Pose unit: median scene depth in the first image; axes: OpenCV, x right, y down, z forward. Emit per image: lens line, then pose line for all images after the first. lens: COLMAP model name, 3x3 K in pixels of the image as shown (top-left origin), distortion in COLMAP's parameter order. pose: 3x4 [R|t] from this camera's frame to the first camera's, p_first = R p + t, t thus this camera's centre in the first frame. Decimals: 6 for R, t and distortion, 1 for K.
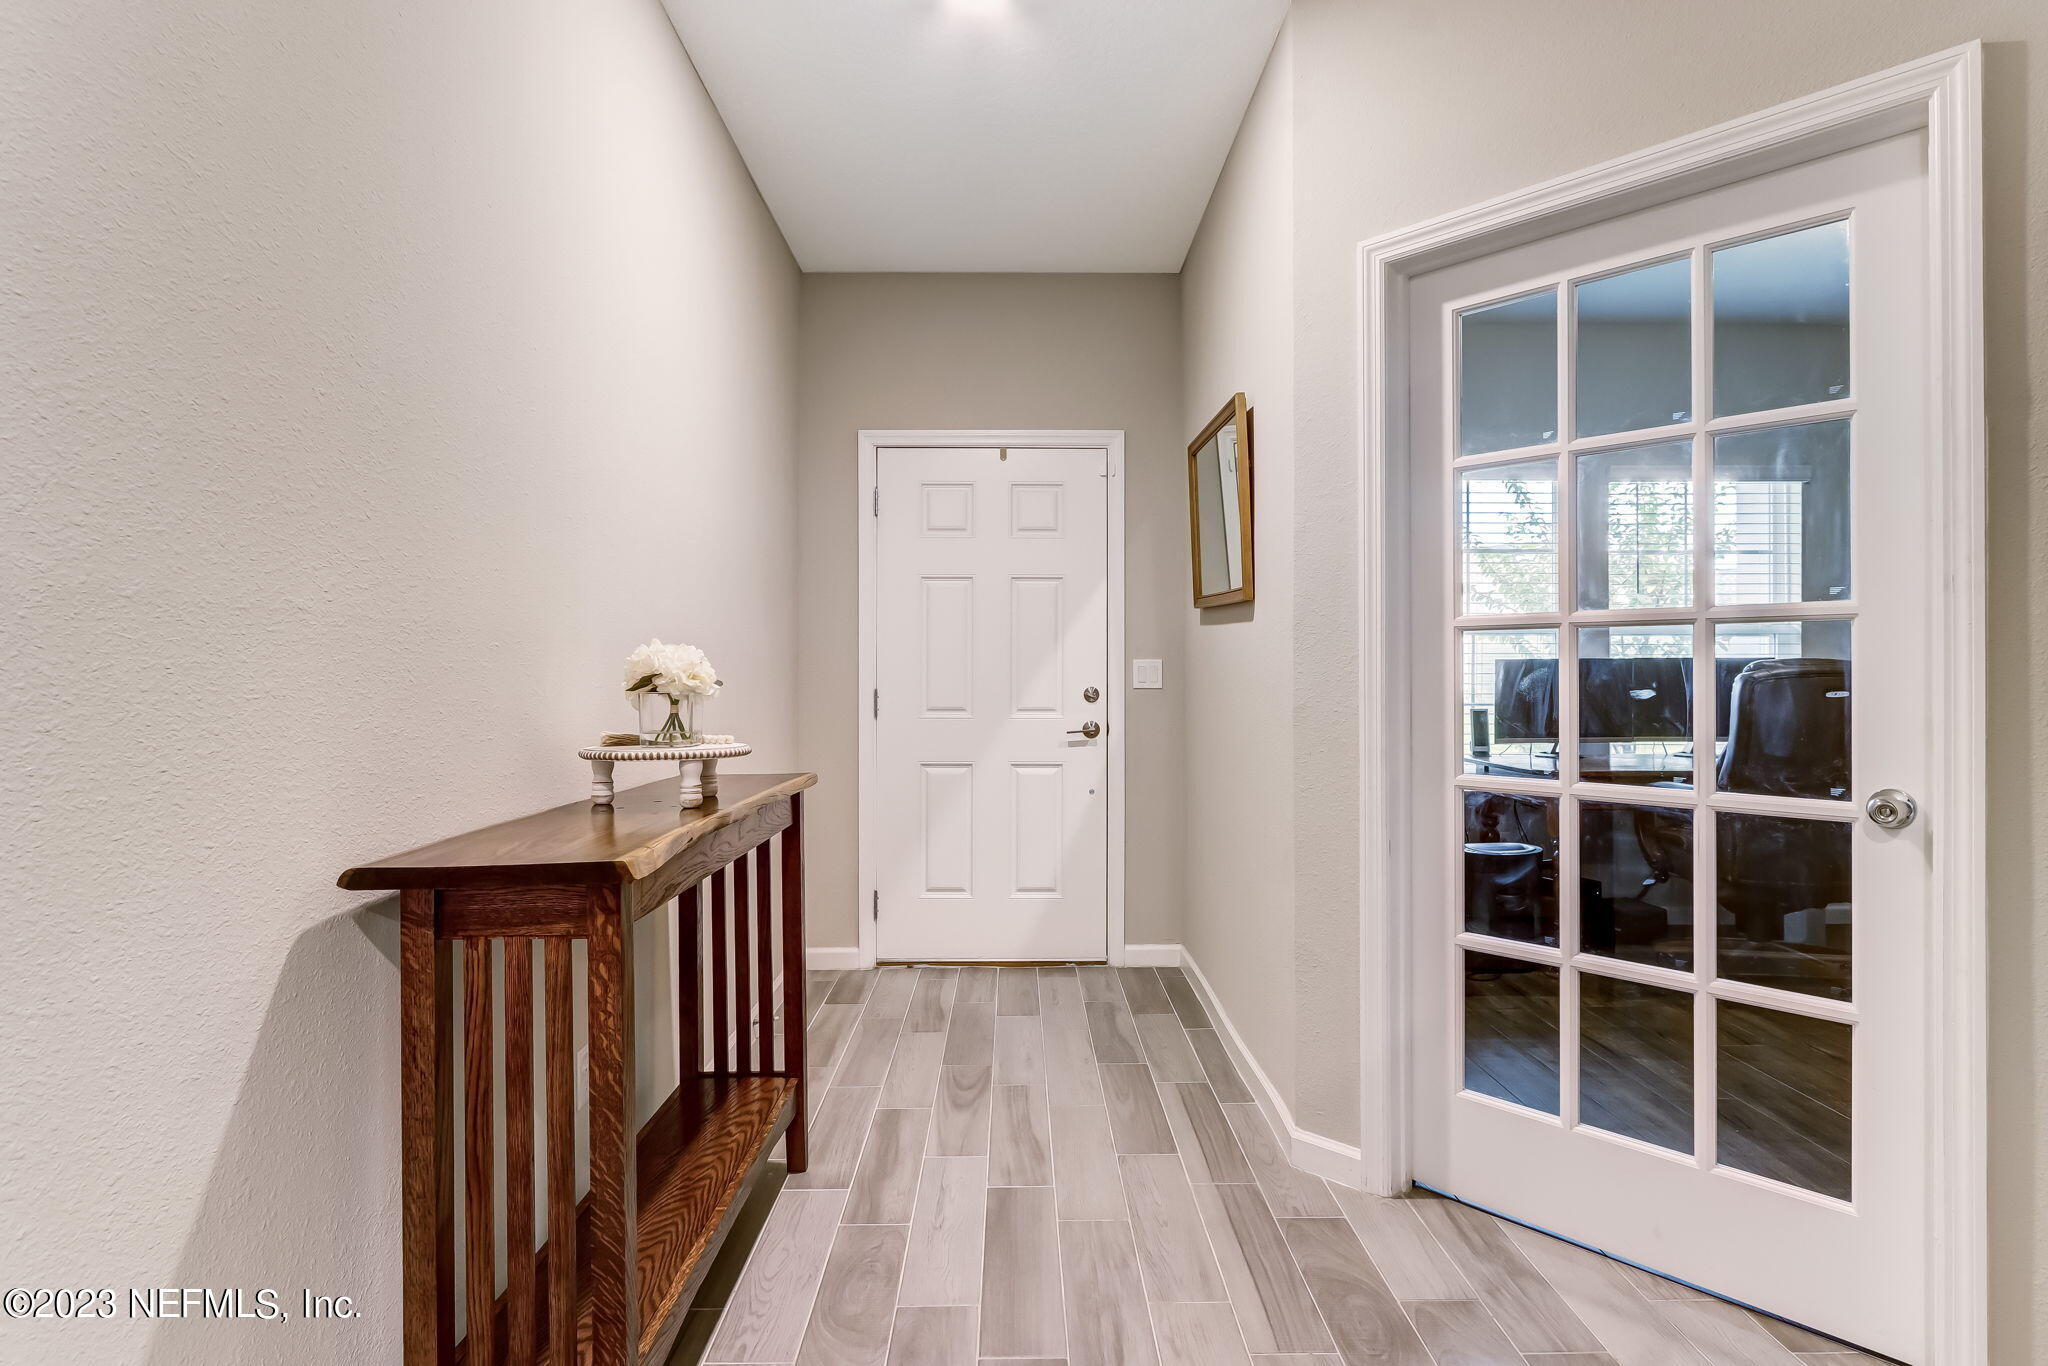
lens RADIAL K [[967.4, 0, 1025.8], [0, 967.4, 665.0], [0, 0, 1]] dist [0.002892, 0.001663]
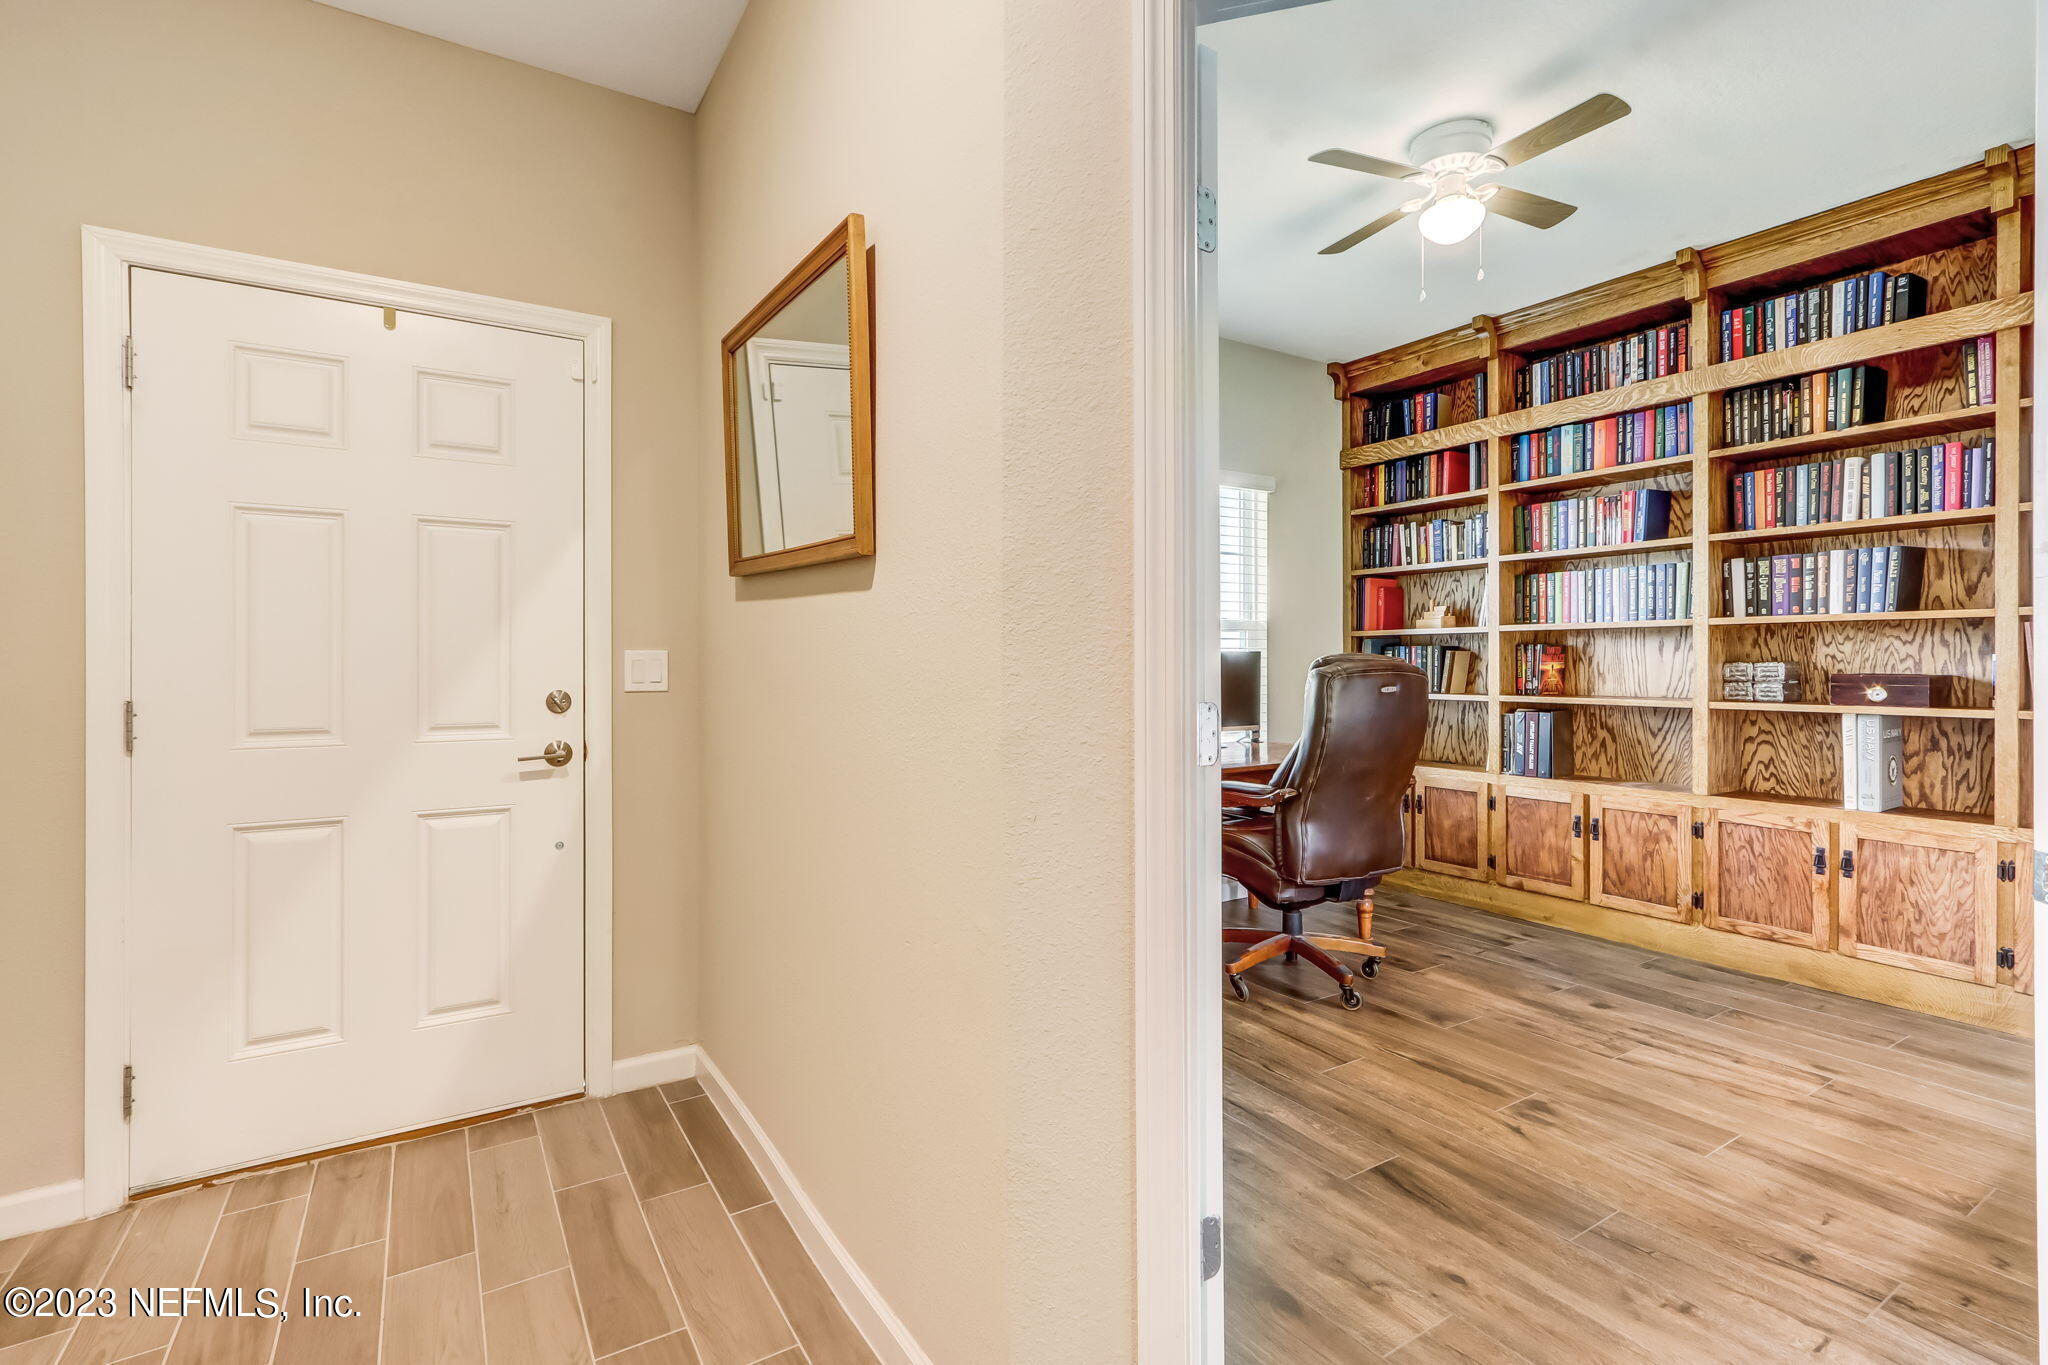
lens RADIAL K [[967.4, 0, 1025.8], [0, 967.4, 664.5], [0, 0, 1]] dist [0.002892, 0.001663]
pose [[0.855746, -0.001672, 0.517393, -0.002888], [-0.002198, 0.999974, 0.006866, -0.000779], [-0.517391, -0.007012, 0.855721, 0.260919]]
